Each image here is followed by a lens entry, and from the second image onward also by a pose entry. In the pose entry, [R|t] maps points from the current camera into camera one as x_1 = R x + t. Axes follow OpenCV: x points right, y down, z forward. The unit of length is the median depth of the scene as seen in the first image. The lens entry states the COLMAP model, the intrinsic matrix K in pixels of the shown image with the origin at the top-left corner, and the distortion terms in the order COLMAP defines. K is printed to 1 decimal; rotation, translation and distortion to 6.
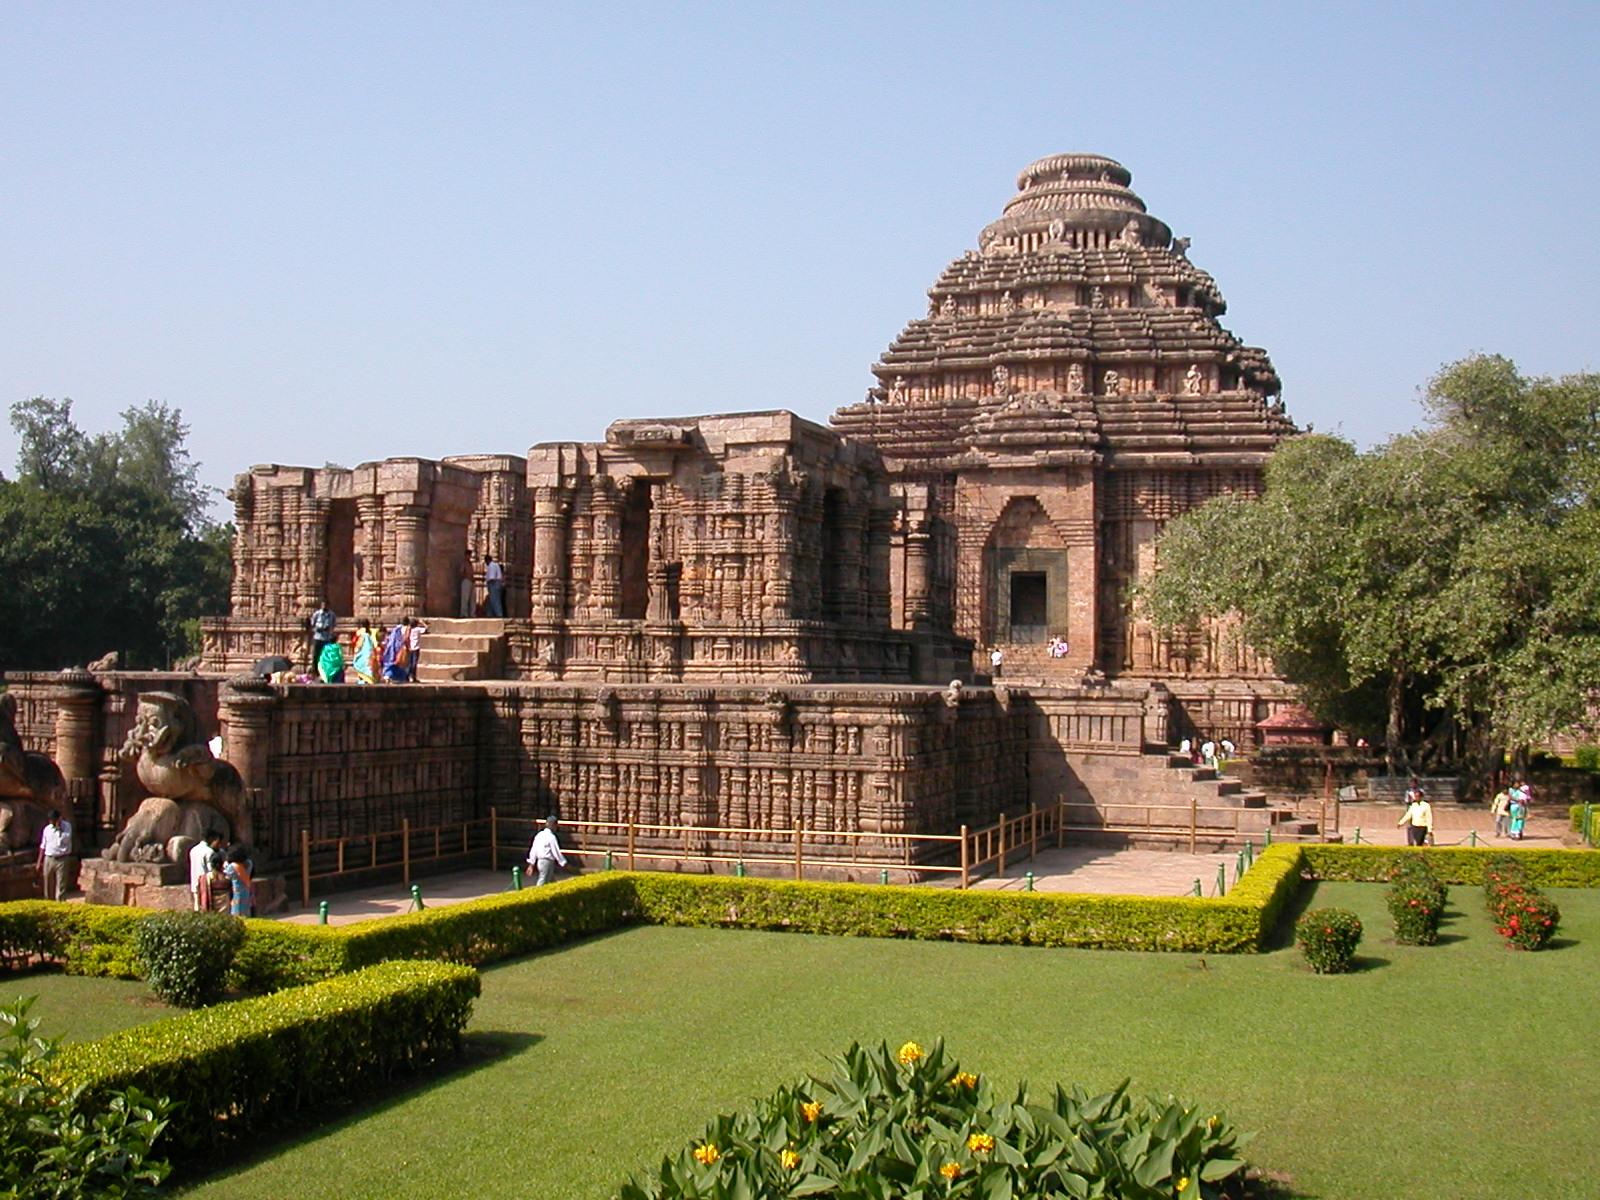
lens RADIAL K [[1780.2, 0, 800.0], [0, 1780.2, 600.0], [0, 0, 1]] dist [-0.160316, 0.000943]
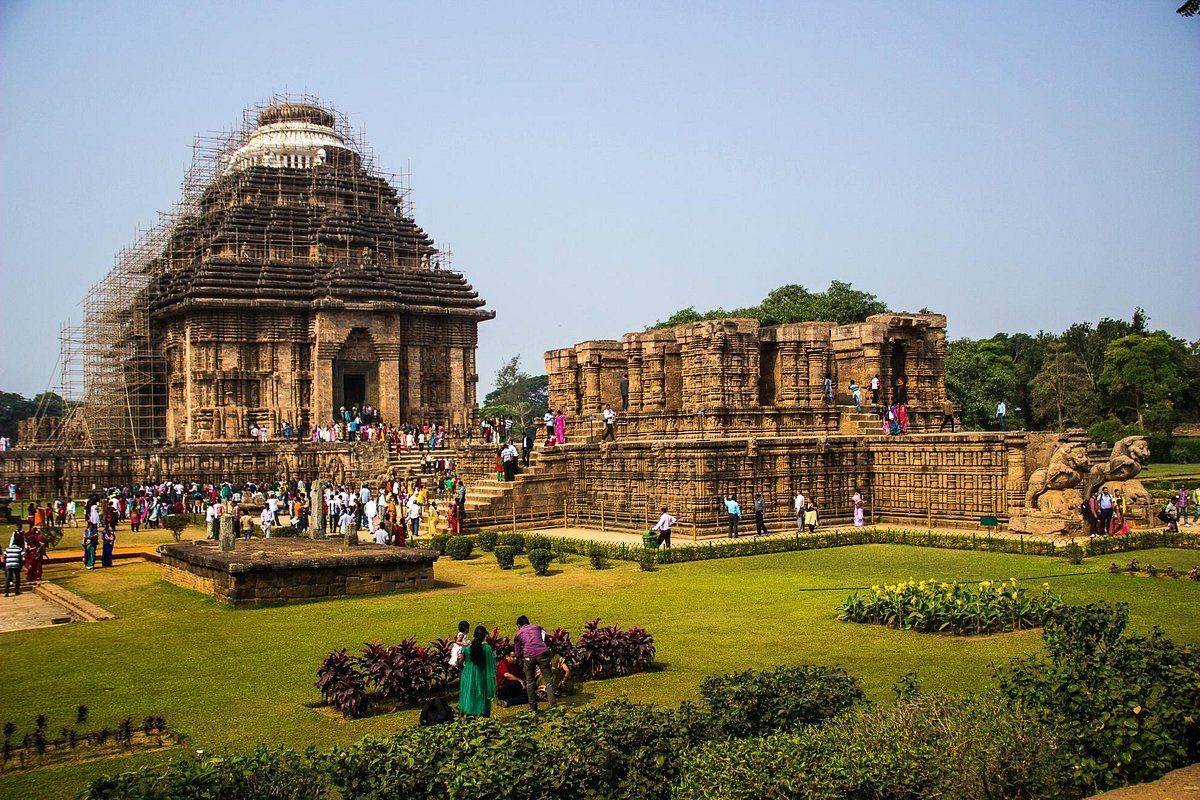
lens RADIAL K [[1221.6, 0, 600.0], [0, 1221.6, 400.0], [0, 0, 1]] dist [-0.017725, 0.004705]
pose [[0.640348, -0.001471, 0.768083, -0.557494], [-0.004753, 0.999971, 0.005878, -0.000940], [-0.768070, -0.007415, 0.640323, 0.118009]]
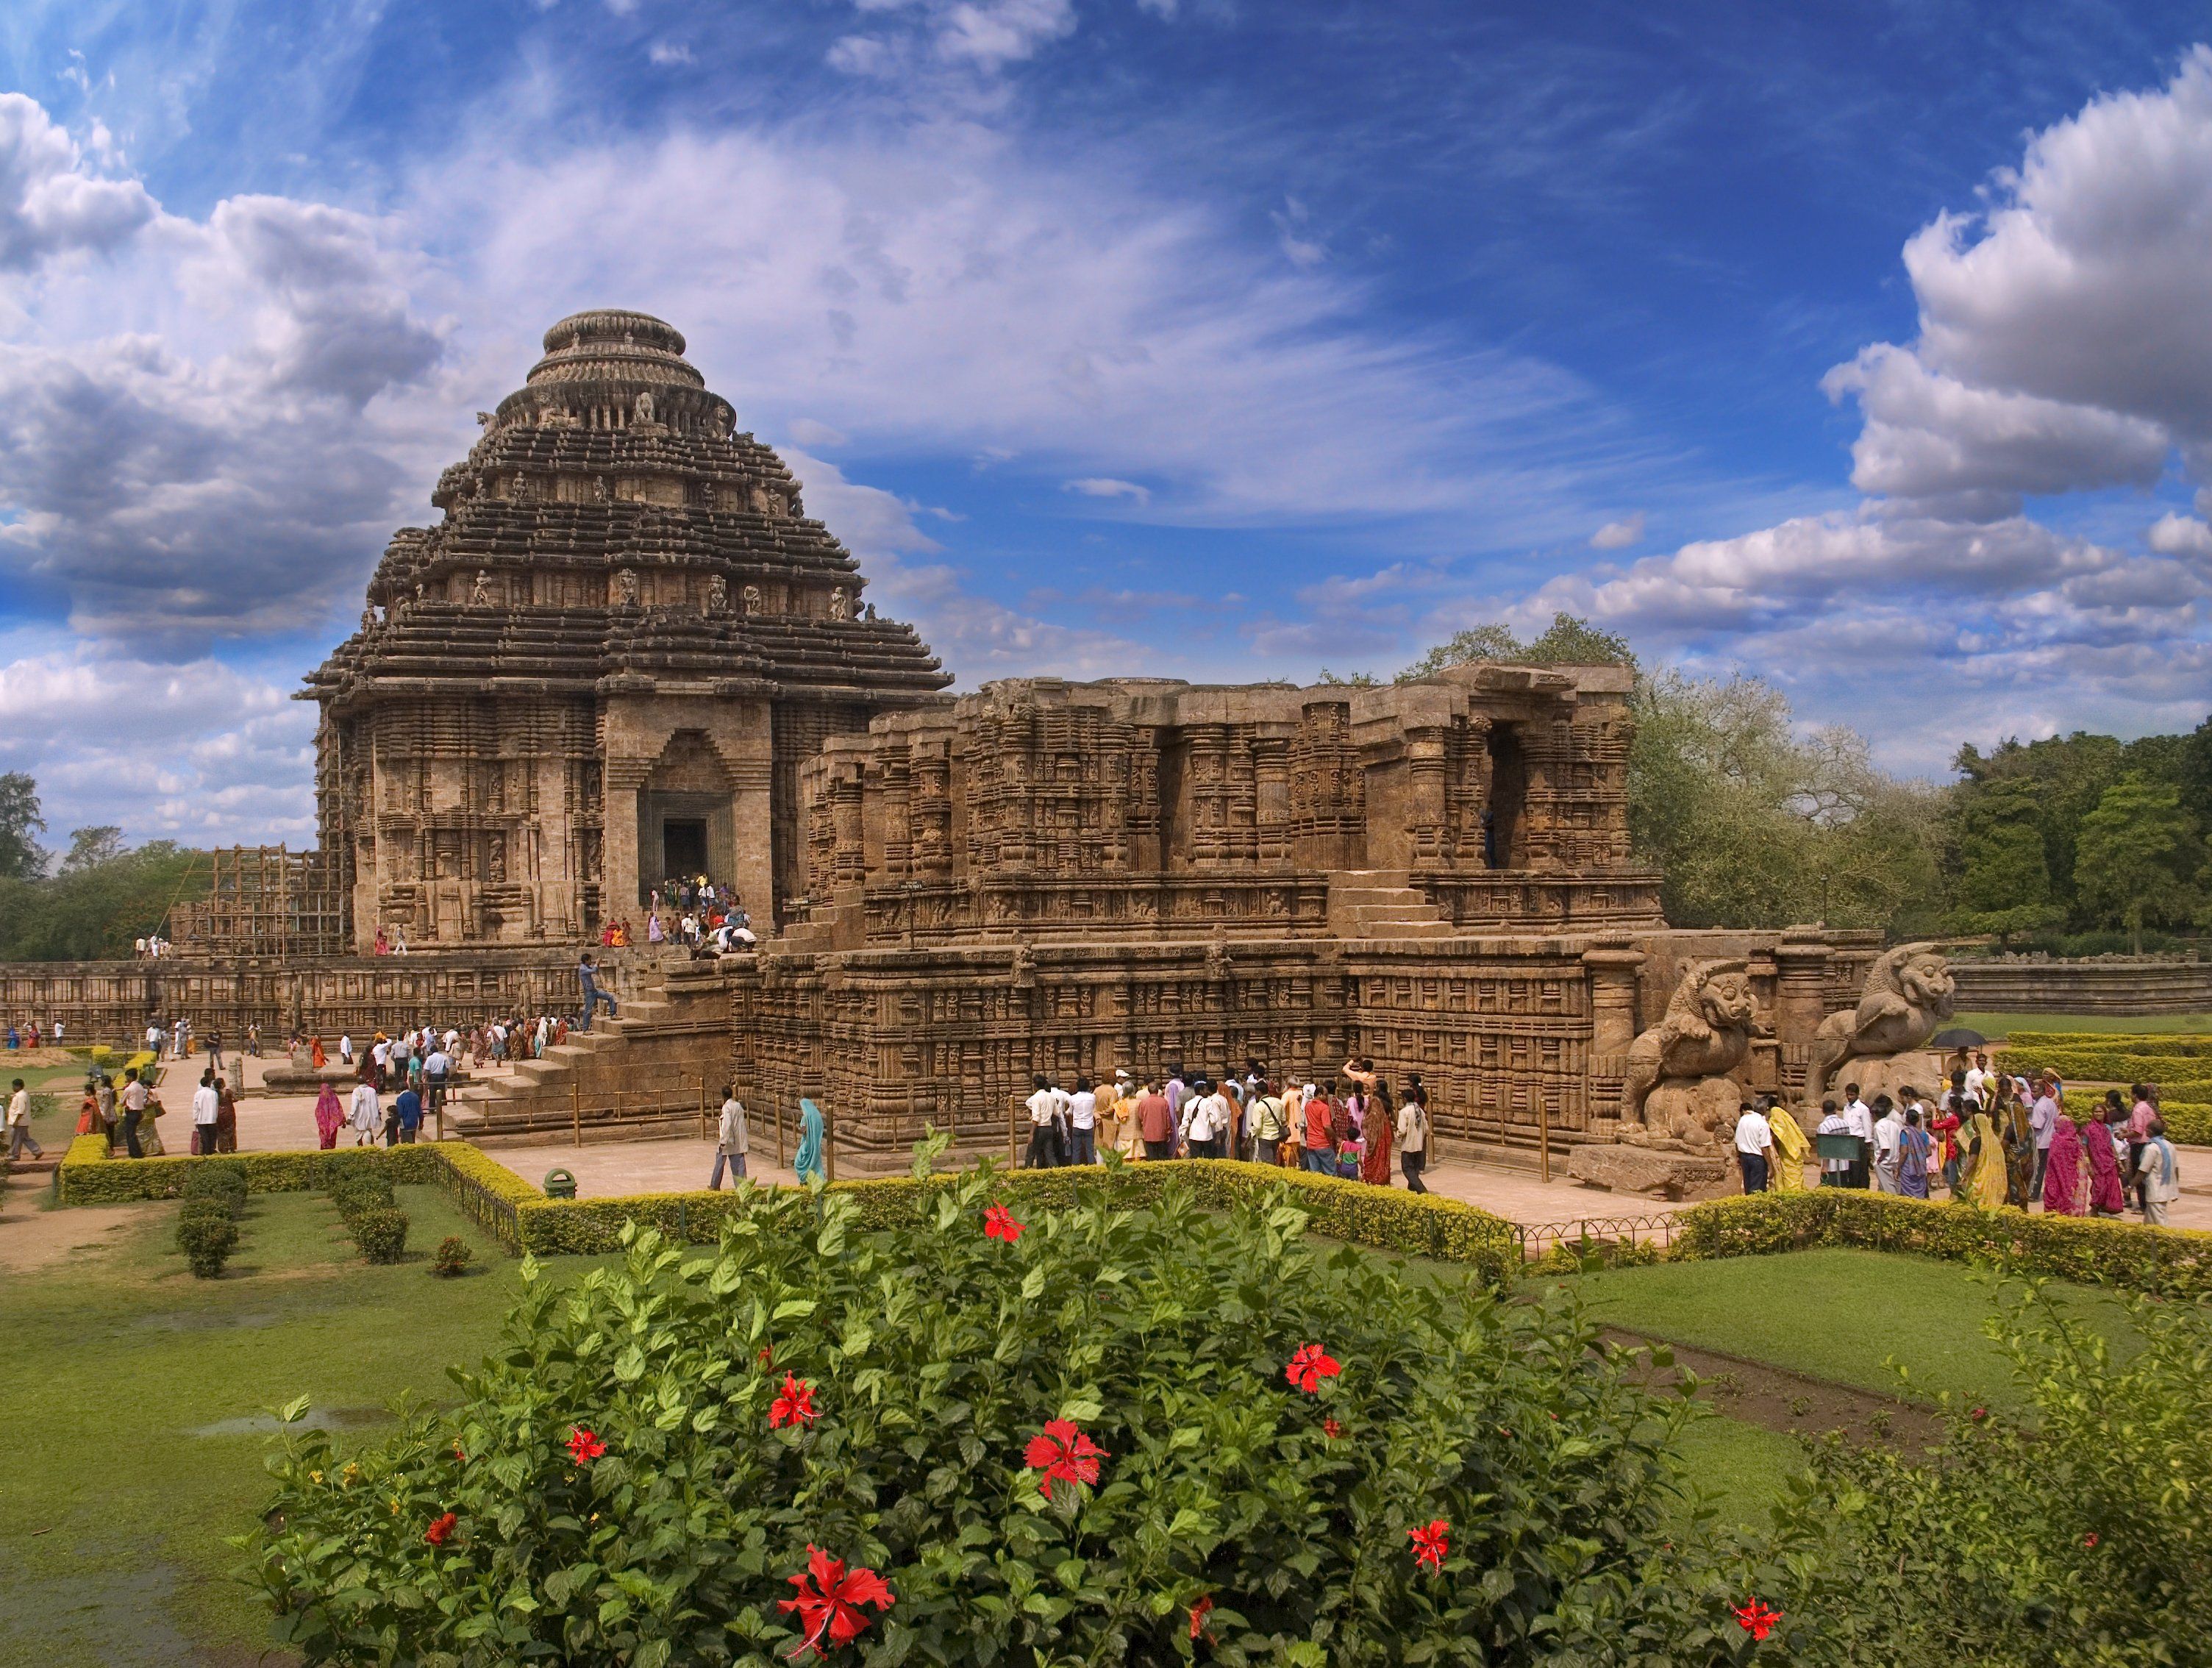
lens RADIAL K [[2149.7, 0, 1105.9], [0, 2149.7, 958.6], [0, 0, 1]] dist [-0.040160, -0.002934]
pose [[0.749319, -0.031287, 0.661470, -0.384263], [-0.000152, 0.998875, 0.047419, 0.001494], [-0.662209, -0.035632, 0.748471, 0.099150]]
